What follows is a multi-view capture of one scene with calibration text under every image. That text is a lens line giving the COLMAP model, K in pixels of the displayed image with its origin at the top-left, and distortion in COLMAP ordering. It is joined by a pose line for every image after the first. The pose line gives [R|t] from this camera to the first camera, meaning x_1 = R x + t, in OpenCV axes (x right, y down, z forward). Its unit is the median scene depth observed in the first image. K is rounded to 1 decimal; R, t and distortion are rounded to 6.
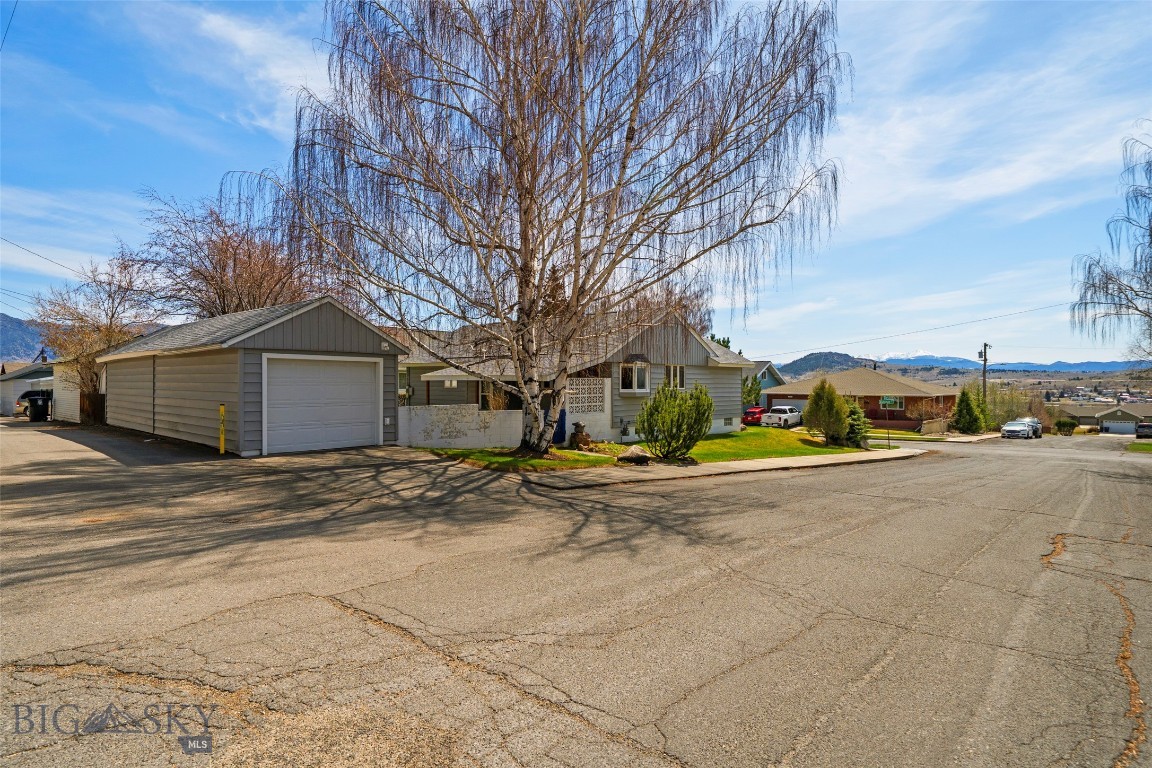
lens RADIAL K [[619.2, 0, 576.0], [0, 619.2, 384.0], [0, 0, 1]] dist [0.001205, 0.000062]
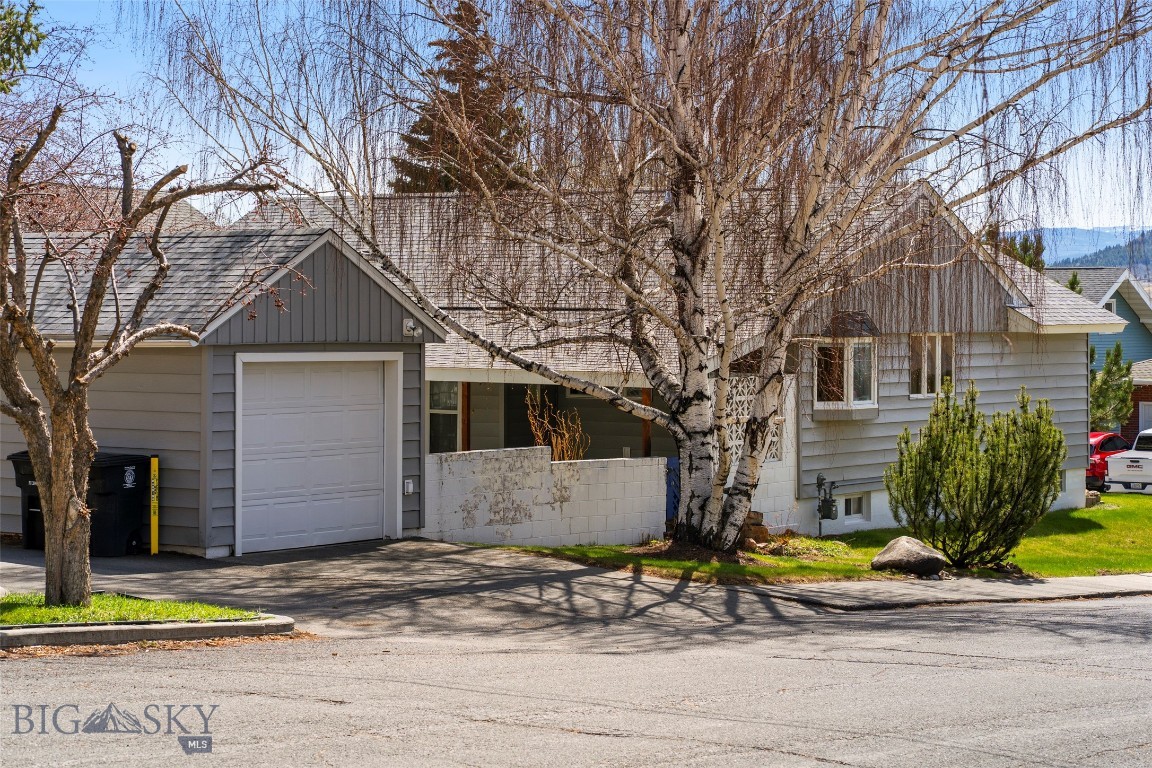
lens RADIAL K [[2718.0, 0, 575.5], [0, 2718.0, 267.5], [0, 0, 1]] dist [0.012749, 0.058066]
pose [[0.992955, 0.003163, 0.118446, -0.341986], [-0.001162, 0.999856, -0.016959, -0.057138], [-0.118483, 0.016702, 0.992816, -0.850343]]
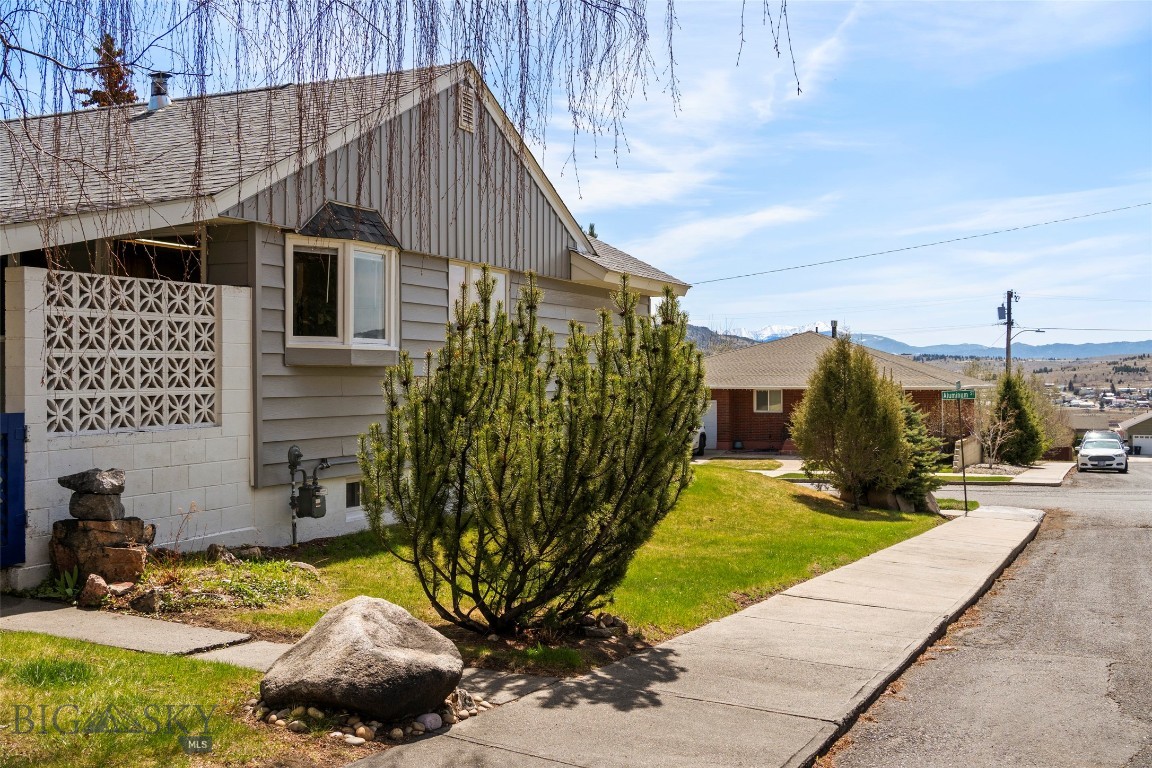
lens RADIAL K [[1177.3, 0, 576.0], [0, 1177.3, 384.0], [0, 0, 1]] dist [0.008091, -0.003084]
pose [[0.954615, -0.004520, 0.297808, 0.047122], [0.003781, 0.999988, 0.003058, 0.032417], [-0.297818, -0.001794, 0.954621, 0.591899]]
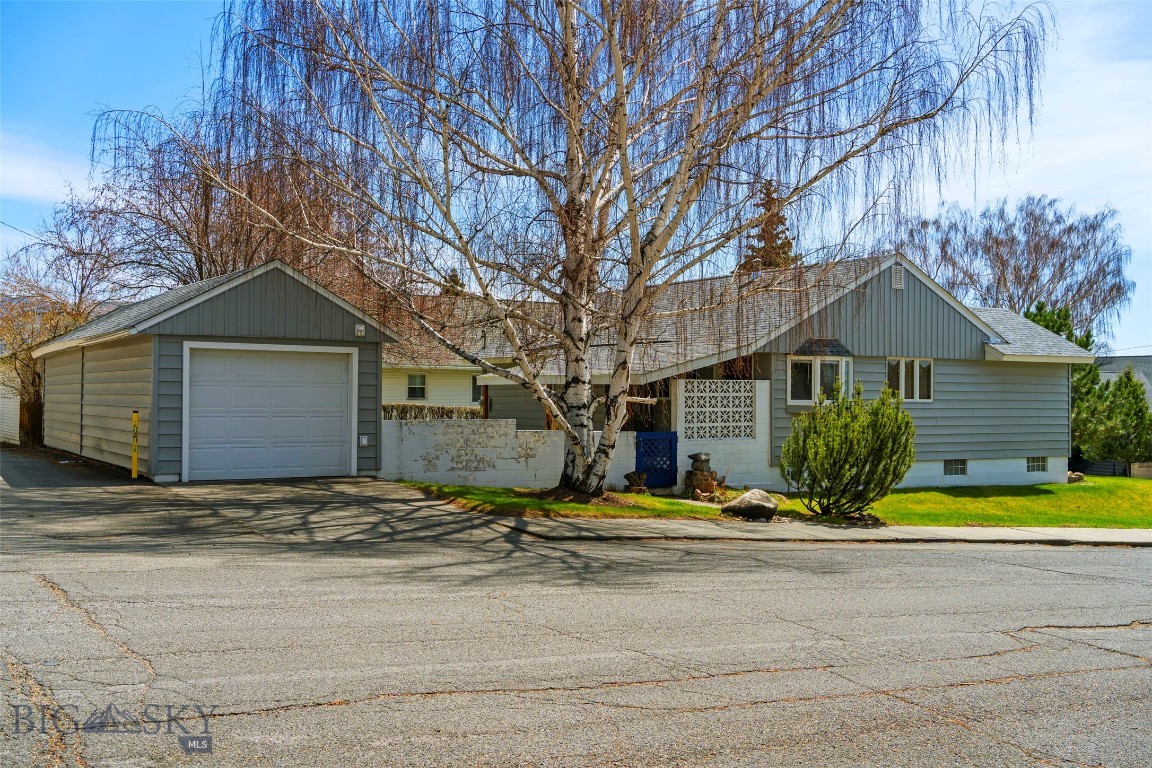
lens RADIAL K [[1177.3, 0, 576.0], [0, 1177.3, 384.0], [0, 0, 1]] dist [0.008091, -0.003084]
pose [[0.960486, 0.001268, -0.278326, 0.222463], [-0.005347, 0.999889, -0.013896, 0.011761], [0.278277, 0.014836, 0.960386, -0.138467]]
